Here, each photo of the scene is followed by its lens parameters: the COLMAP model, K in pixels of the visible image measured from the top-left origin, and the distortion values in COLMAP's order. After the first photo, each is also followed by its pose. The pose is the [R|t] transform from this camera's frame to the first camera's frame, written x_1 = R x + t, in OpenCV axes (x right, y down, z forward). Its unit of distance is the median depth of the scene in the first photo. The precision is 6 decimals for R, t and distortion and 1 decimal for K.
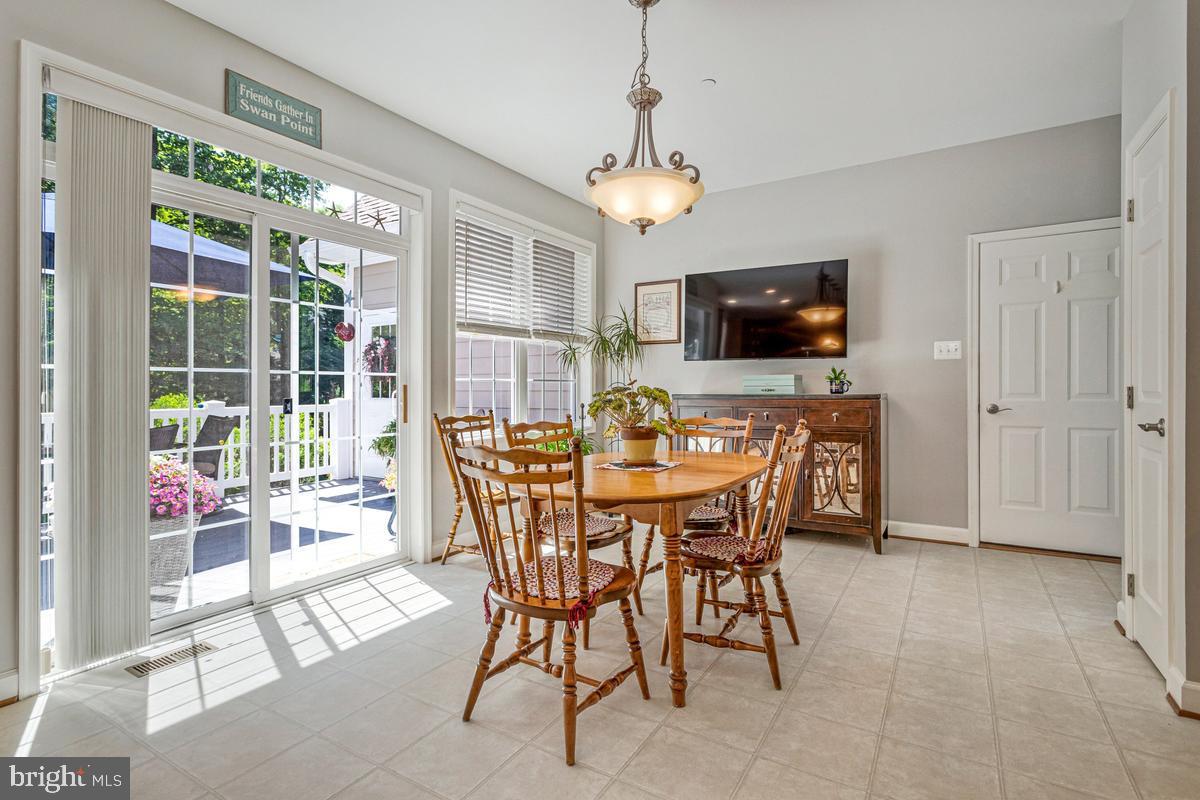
lens RADIAL K [[581.0, 0, 591.9], [0, 581.0, 392.9], [0, 0, 1]] dist [0.002325, -0.000039]
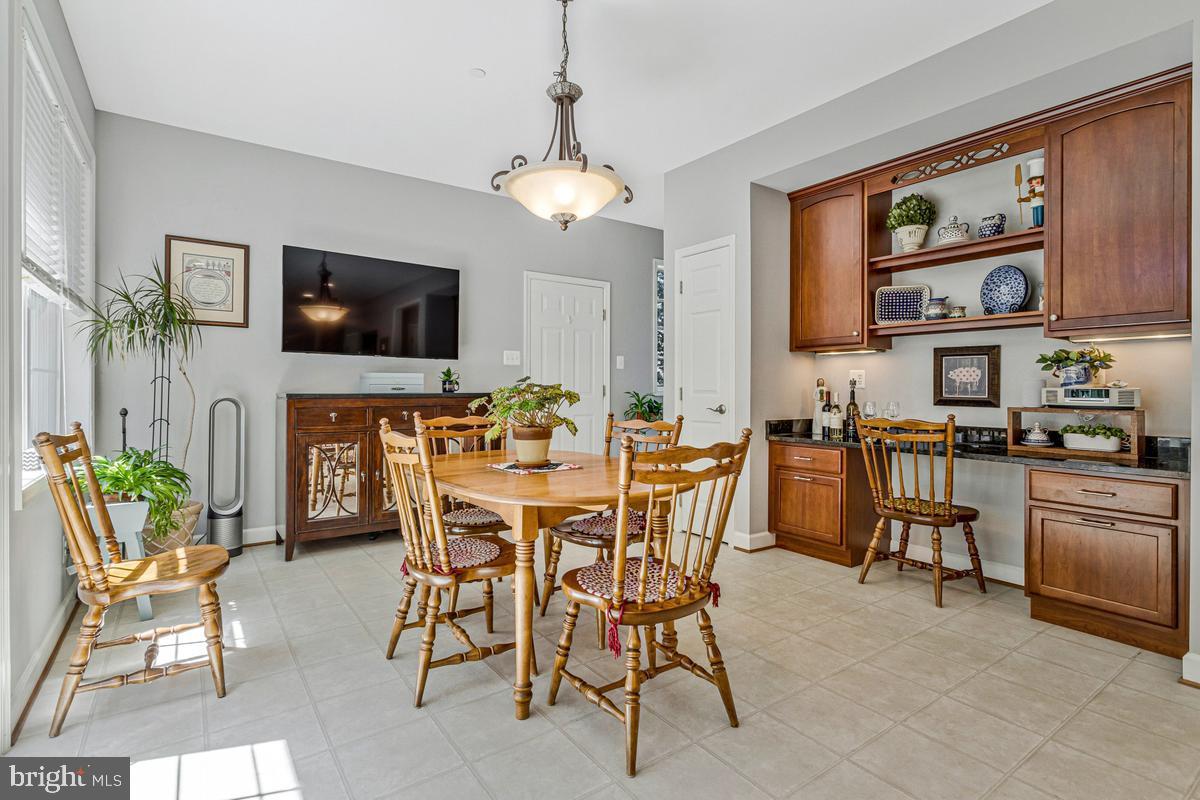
lens RADIAL K [[581.0, 0, 595.2], [0, 581.0, 391.1], [0, 0, 1]] dist [0.002325, -0.000039]
pose [[0.379662, 0.002246, 0.925123, -0.481712], [0.005032, 0.999977, -0.004492, 0.005080], [-0.925112, 0.006361, 0.379642, 0.347670]]
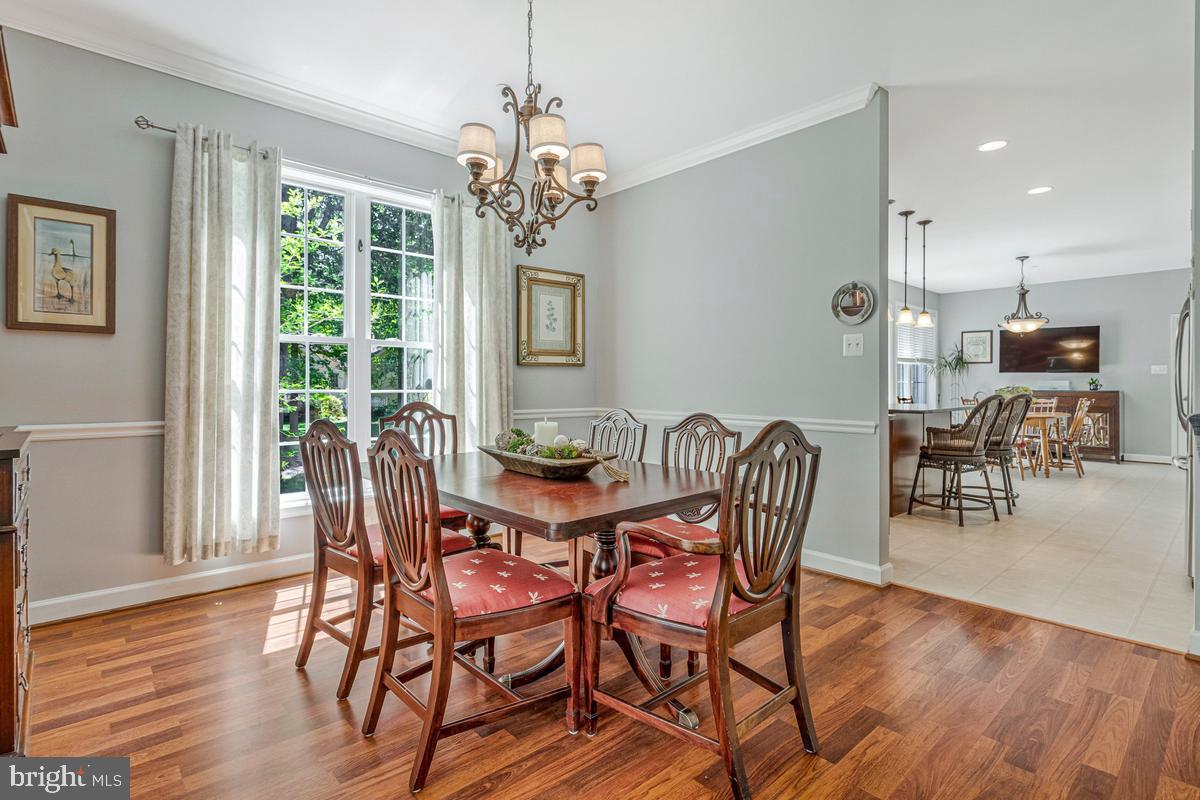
lens RADIAL K [[581.0, 0, 579.9], [0, 581.0, 379.4], [0, 0, 1]] dist [0.002325, -0.000039]
pose [[0.959482, 0.006156, -0.281701, -0.764363], [-0.010402, 0.999854, -0.013578, 0.009980], [0.281577, 0.015958, 0.959406, -1.533654]]
